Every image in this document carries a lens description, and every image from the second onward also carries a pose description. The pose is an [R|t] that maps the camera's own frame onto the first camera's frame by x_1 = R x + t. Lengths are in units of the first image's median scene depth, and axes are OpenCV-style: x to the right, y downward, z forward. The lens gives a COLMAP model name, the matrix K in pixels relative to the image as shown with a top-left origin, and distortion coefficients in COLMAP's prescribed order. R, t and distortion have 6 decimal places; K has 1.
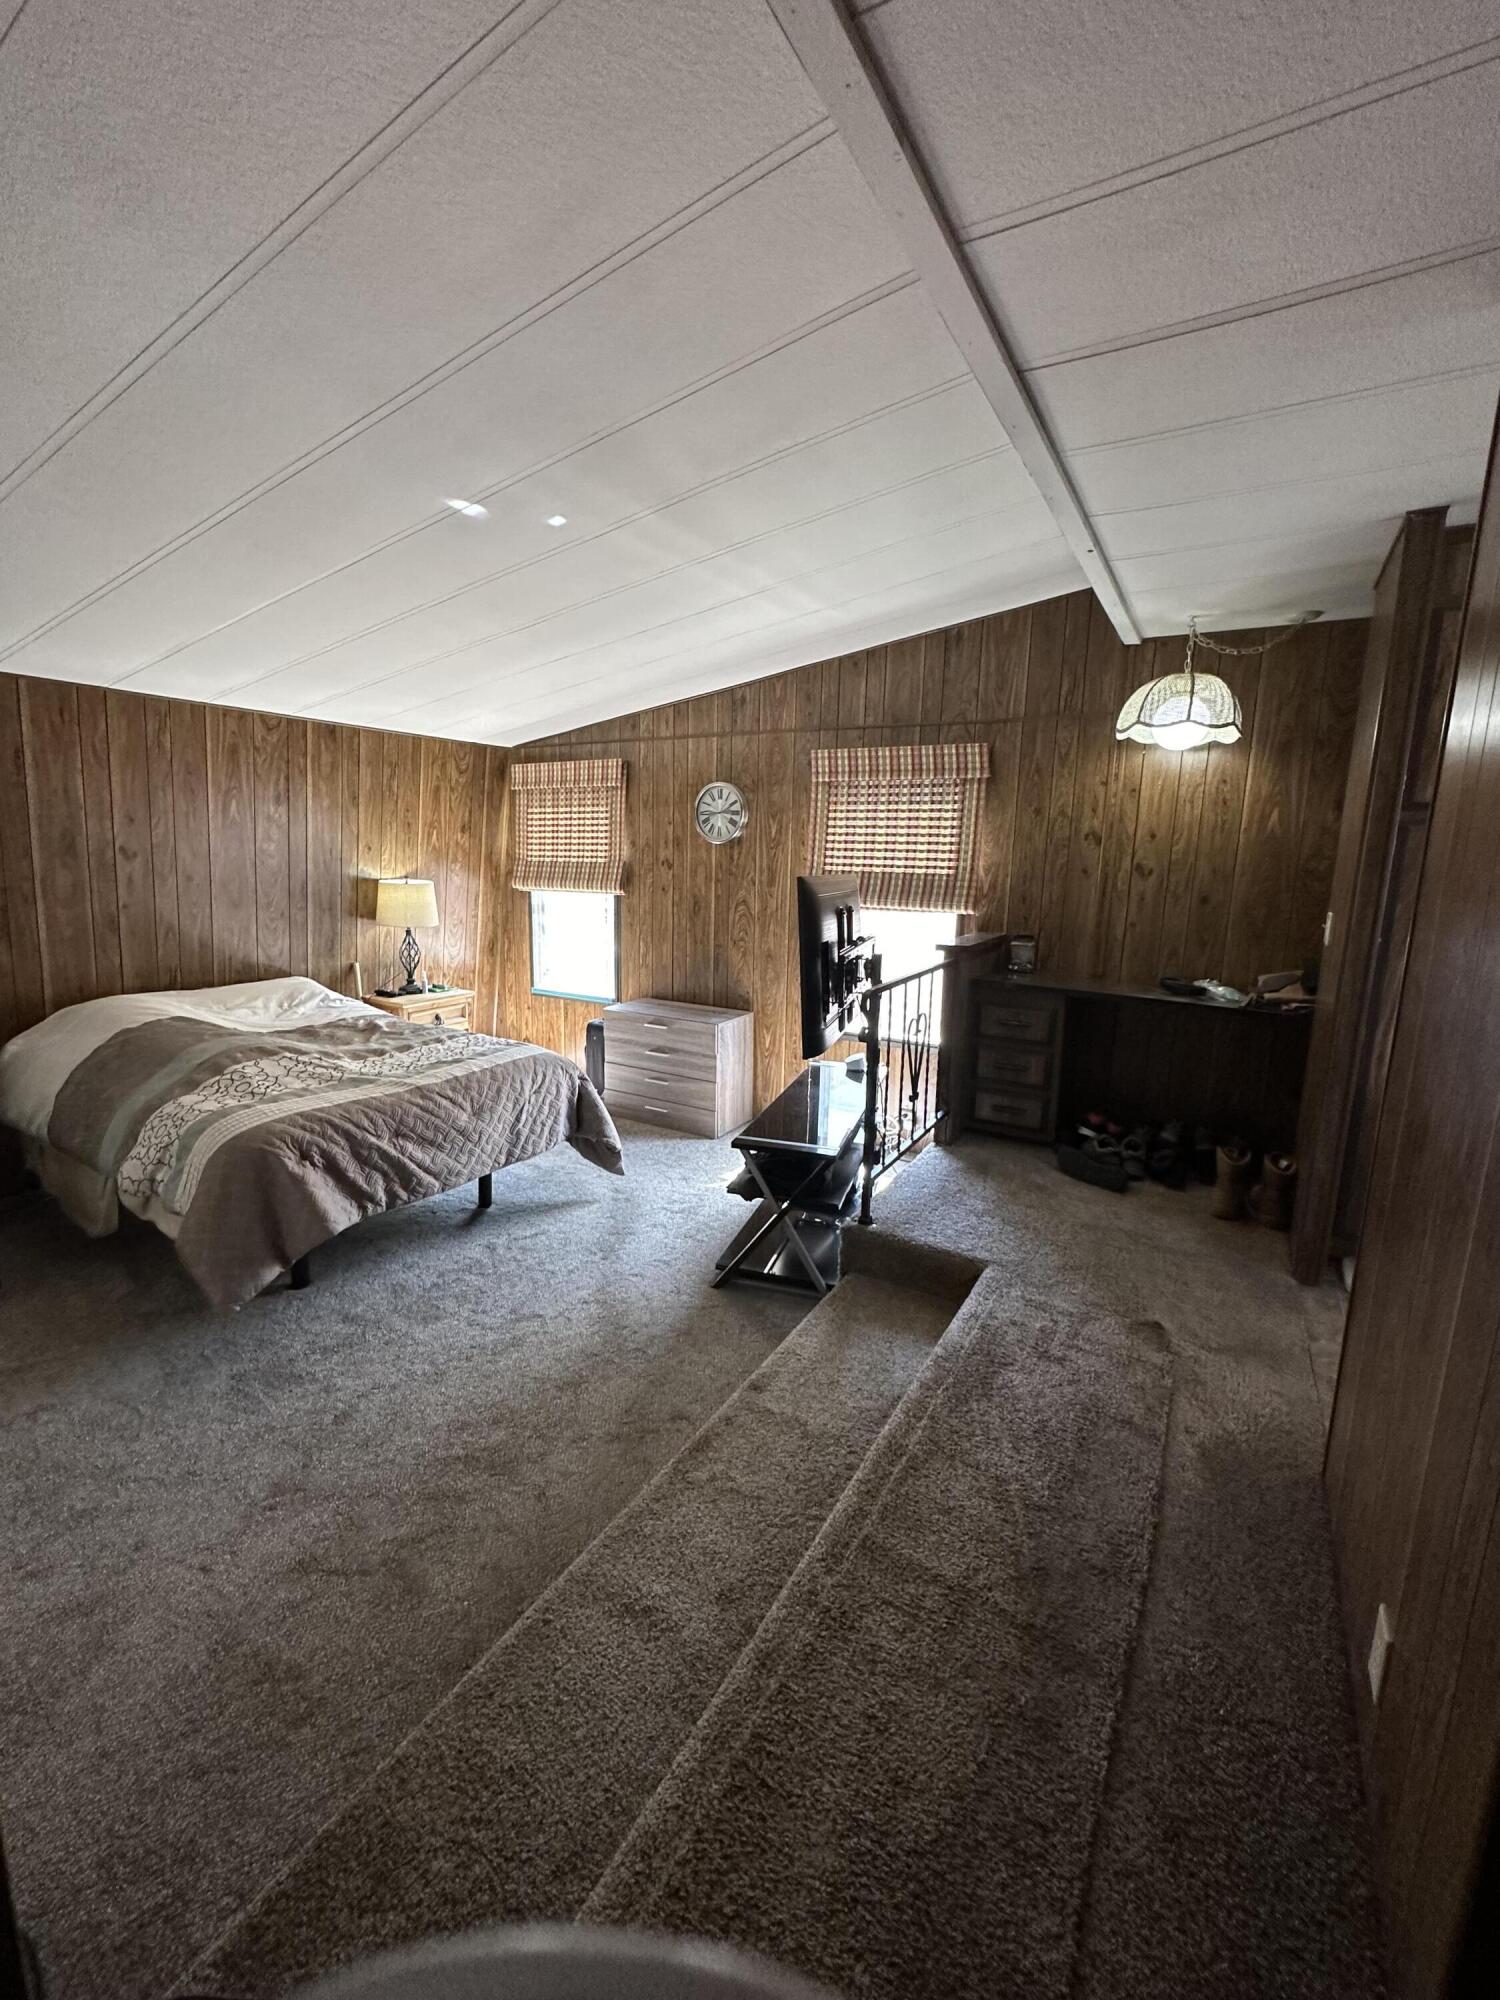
lens RADIAL K [[830.3, 0, 748.1], [0, 830.3, 999.0], [0, 0, 1]] dist [-0.000038, 0.000713]
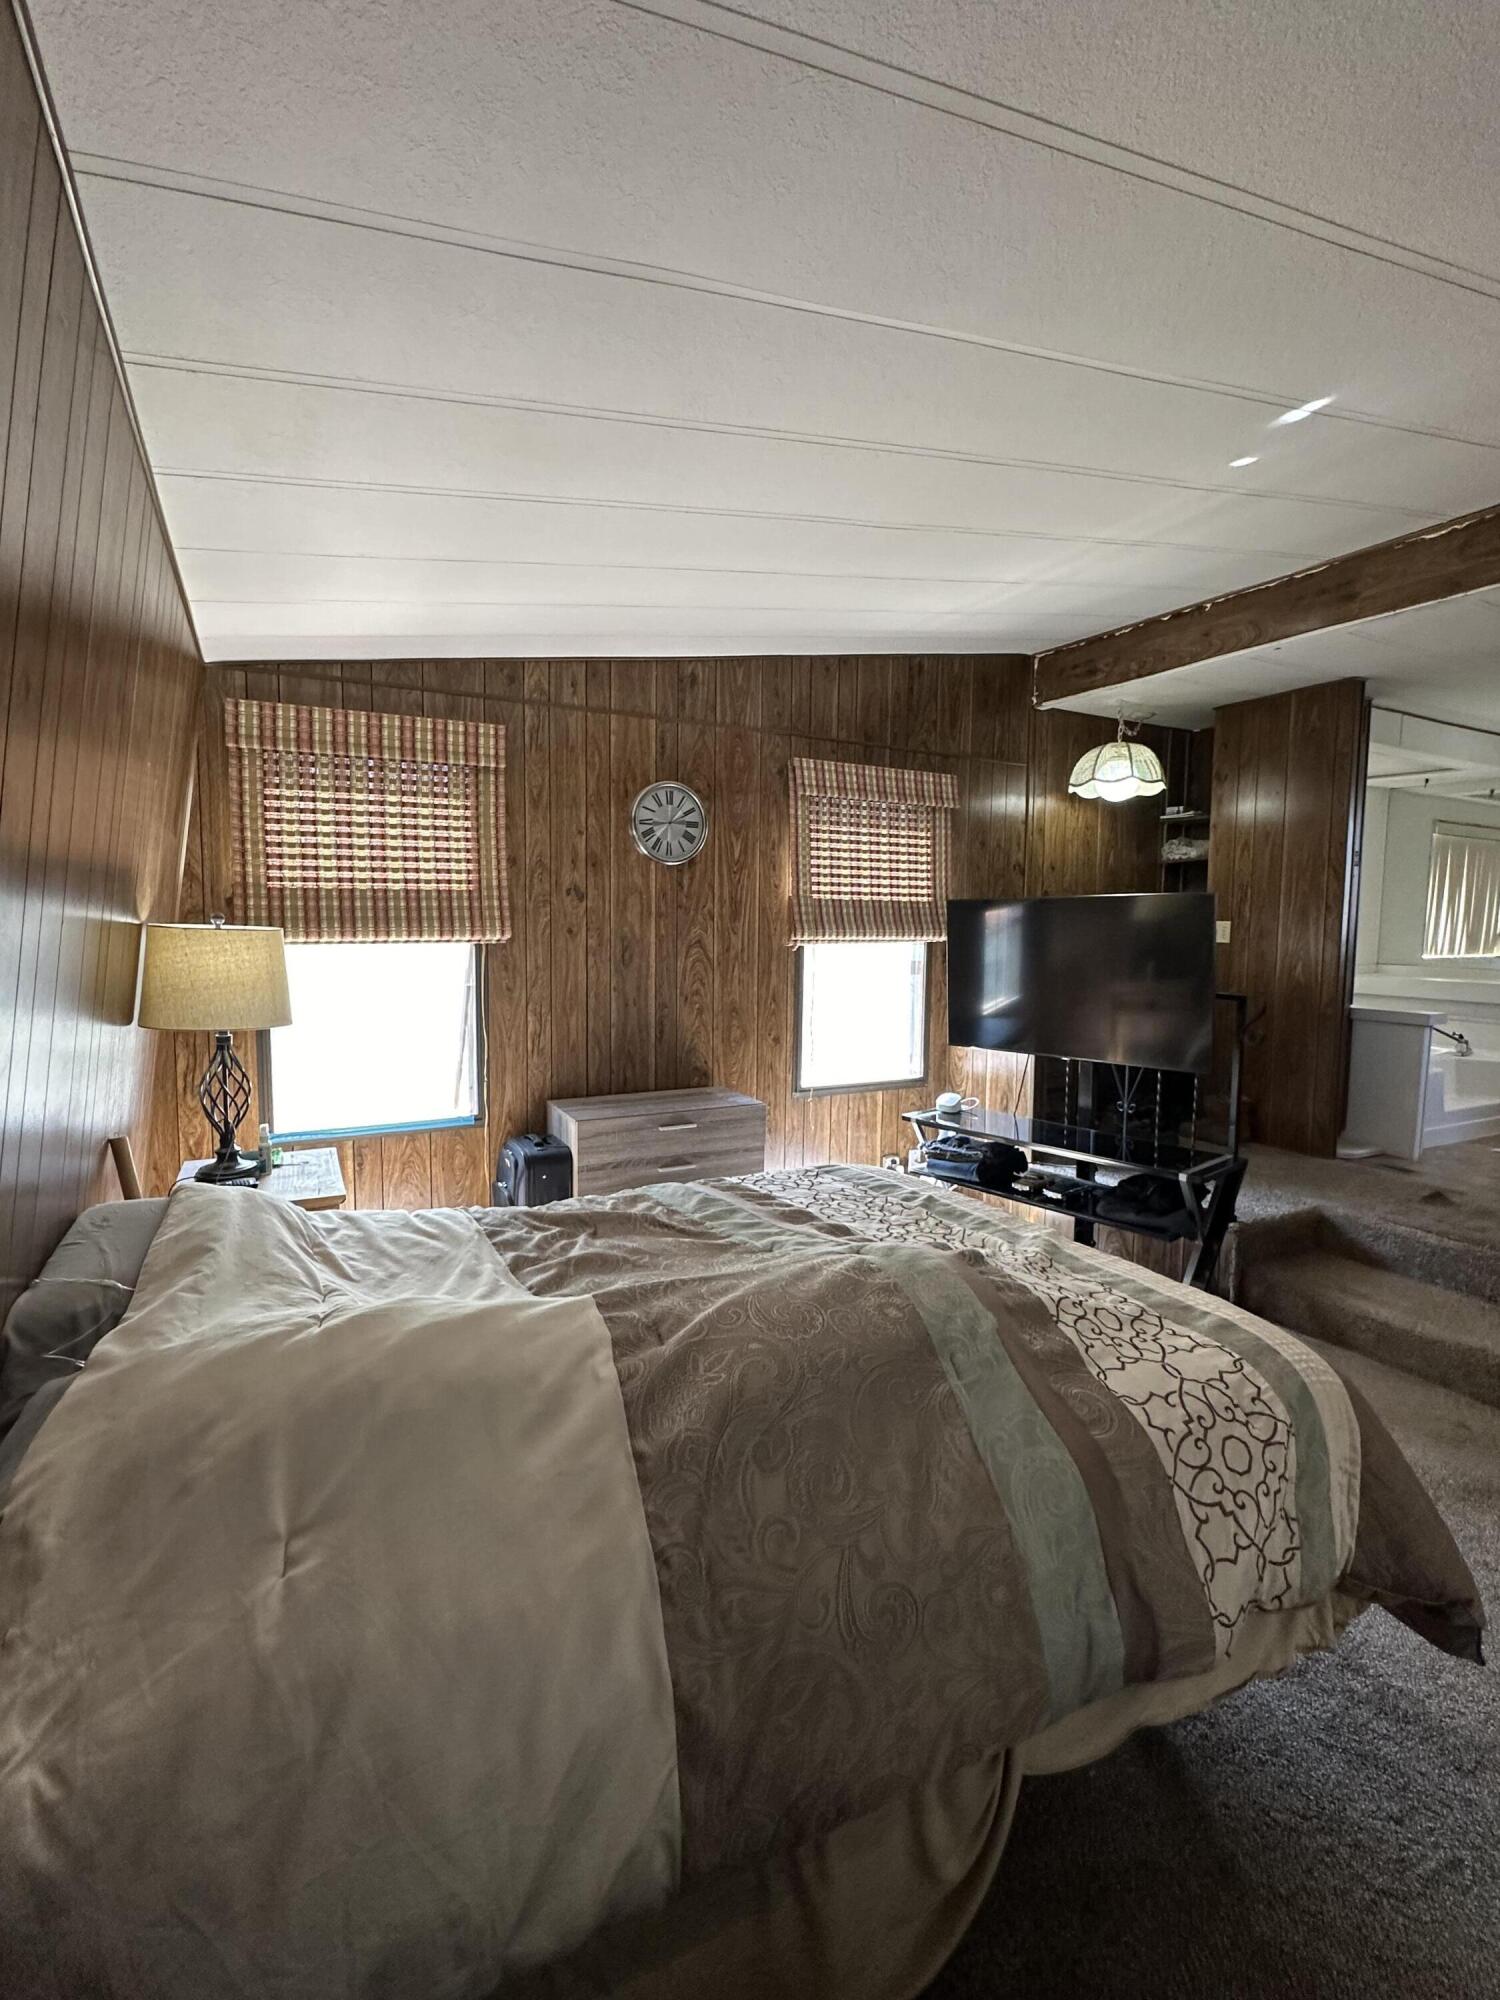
lens RADIAL K [[926.5, 0, 747.8], [0, 926.5, 1001.4], [0, 0, 1]] dist [0.000391, 0.000358]
pose [[0.522428, -0.090824, 0.847833, -0.855252], [0.149405, 0.988679, 0.013850, -0.084912], [-0.839492, 0.119435, 0.530083, 0.641432]]
